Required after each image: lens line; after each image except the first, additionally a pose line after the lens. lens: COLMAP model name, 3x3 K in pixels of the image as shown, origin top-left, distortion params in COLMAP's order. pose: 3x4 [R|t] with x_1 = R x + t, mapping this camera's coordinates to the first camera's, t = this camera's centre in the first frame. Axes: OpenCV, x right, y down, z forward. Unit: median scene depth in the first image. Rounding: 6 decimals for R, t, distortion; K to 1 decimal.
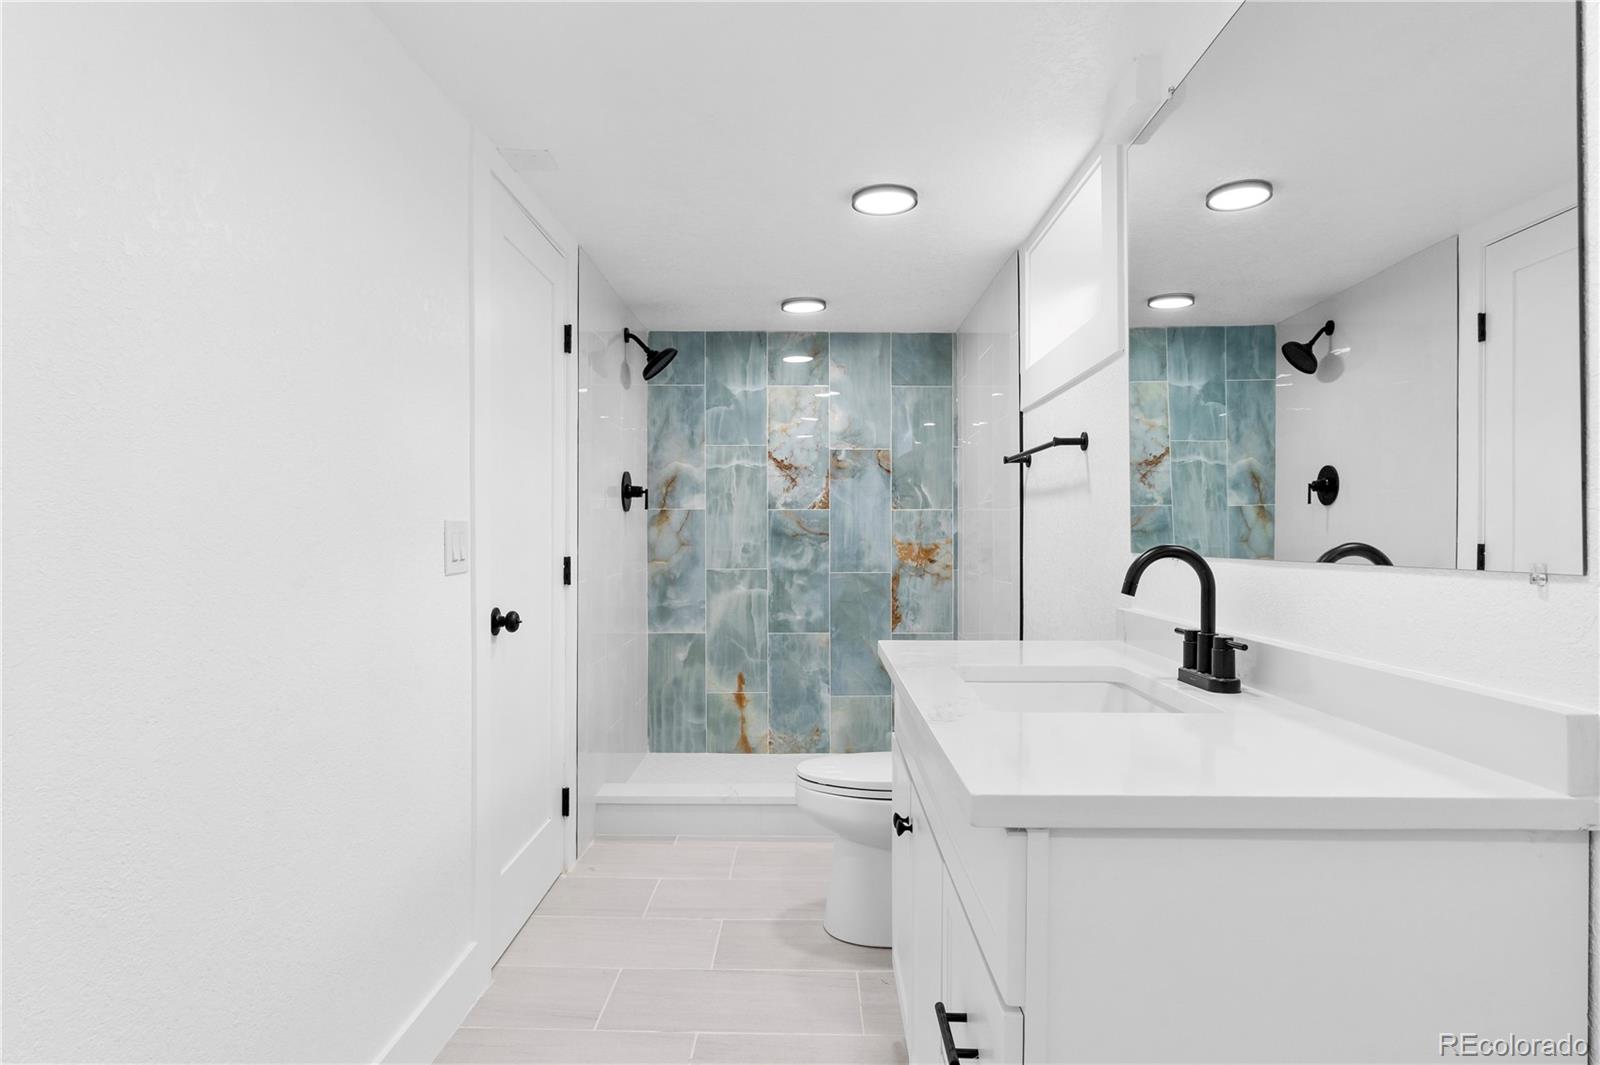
lens RADIAL K [[923.5, 0, 799.6], [0, 923.5, 530.4], [0, 0, 1]] dist [0.001834, 0.000296]
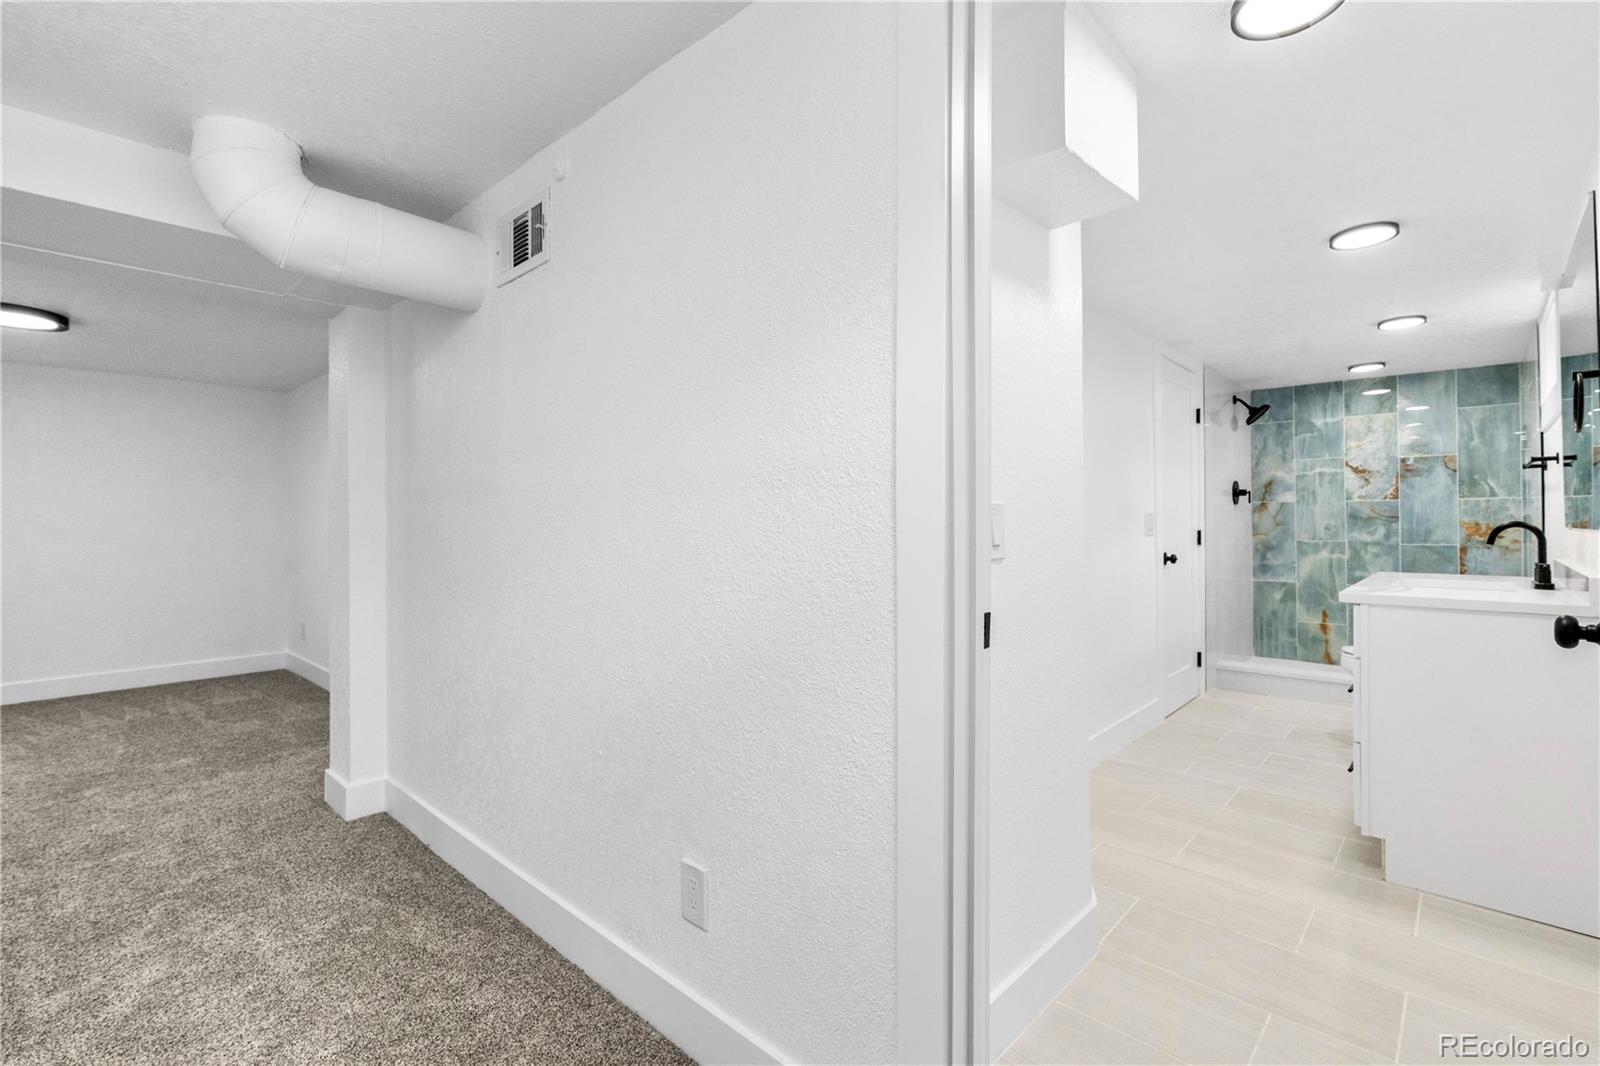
lens RADIAL K [[723.4, 0, 799.5], [0, 723.4, 516.2], [0, 0, 1]] dist [-0.015580, 0.005564]
pose [[0.738923, -0.008393, -0.673738, 0.093988], [0.008502, 0.999959, -0.003133, -0.001795], [0.673737, -0.003413, 0.738964, -0.437257]]
